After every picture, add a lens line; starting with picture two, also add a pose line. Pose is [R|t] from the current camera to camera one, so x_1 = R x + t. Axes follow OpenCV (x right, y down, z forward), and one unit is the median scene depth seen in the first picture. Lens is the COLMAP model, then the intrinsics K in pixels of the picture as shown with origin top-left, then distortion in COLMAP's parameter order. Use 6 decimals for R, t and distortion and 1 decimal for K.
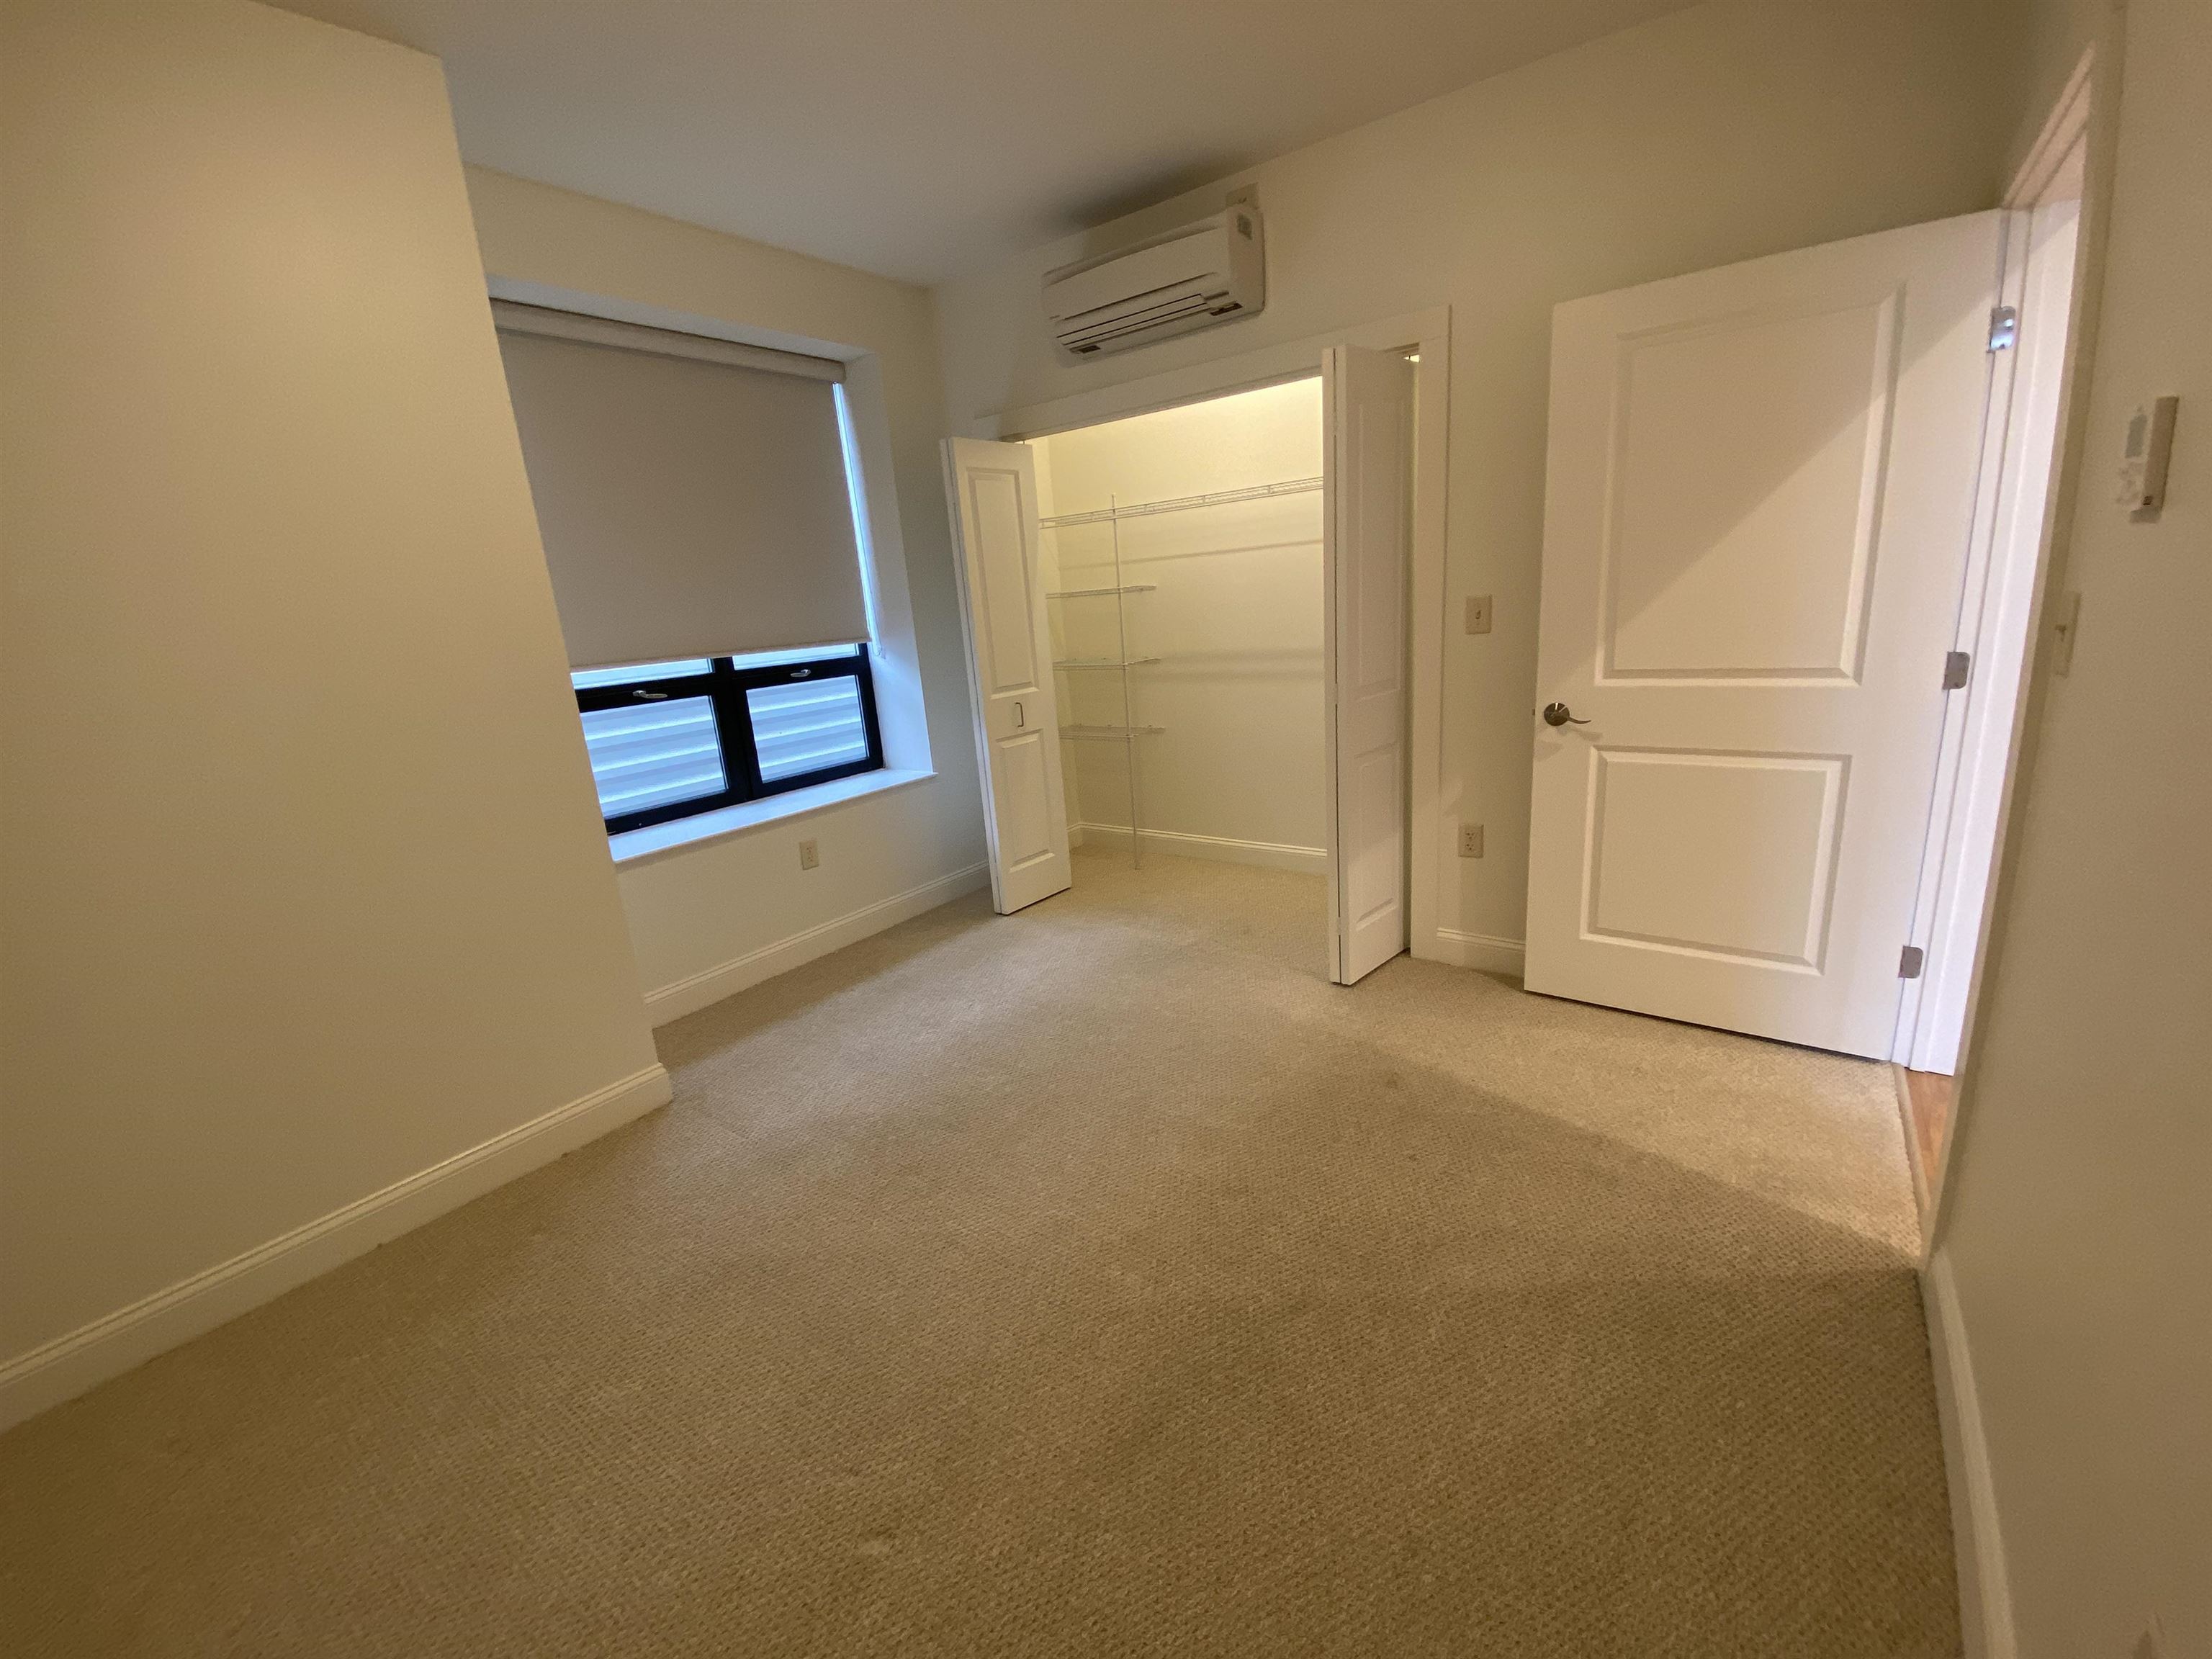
lens RADIAL K [[892.6, 0, 1102.9], [0, 892.6, 824.4], [0, 0, 1]] dist [0.032814, -0.026834]
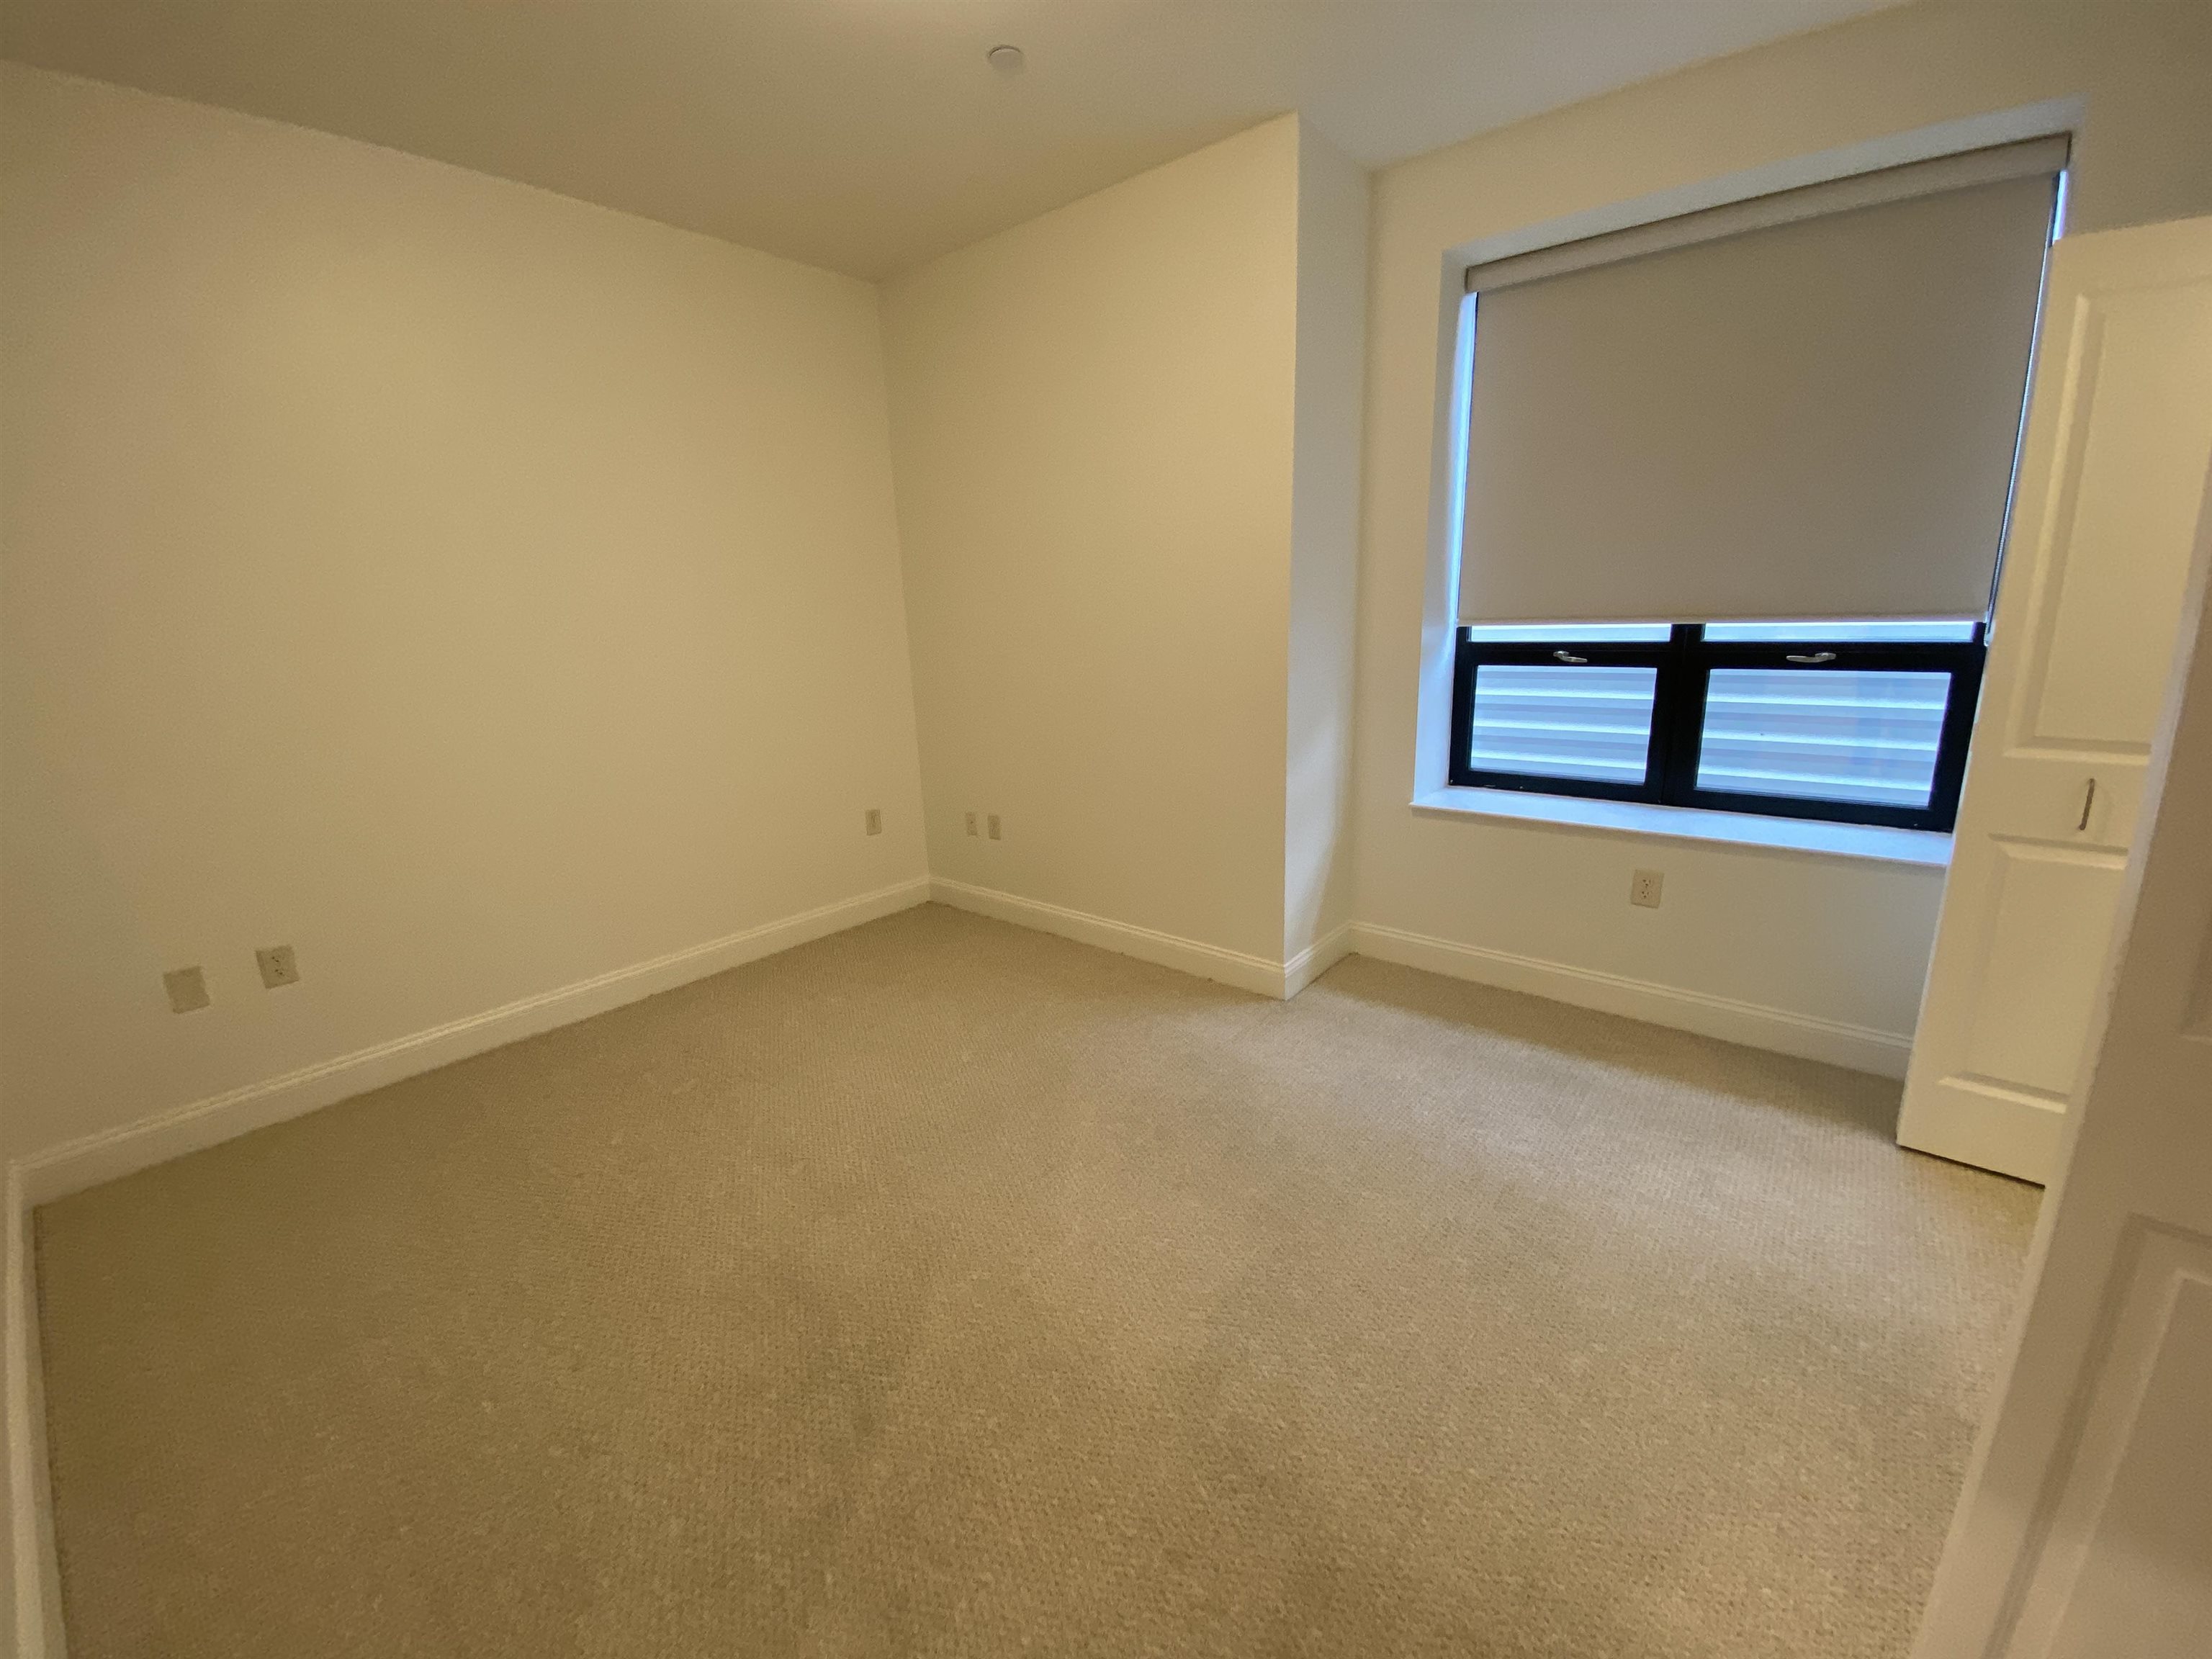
lens RADIAL K [[885.3, 0, 1100.1], [0, 885.3, 822.8], [0, 0, 1]] dist [0.002252, -0.012384]
pose [[-0.072005, 0.307028, -0.948973, 0.403328], [-0.209916, 0.925467, 0.315351, -0.157691], [0.975064, 0.221911, -0.002188, 0.524814]]
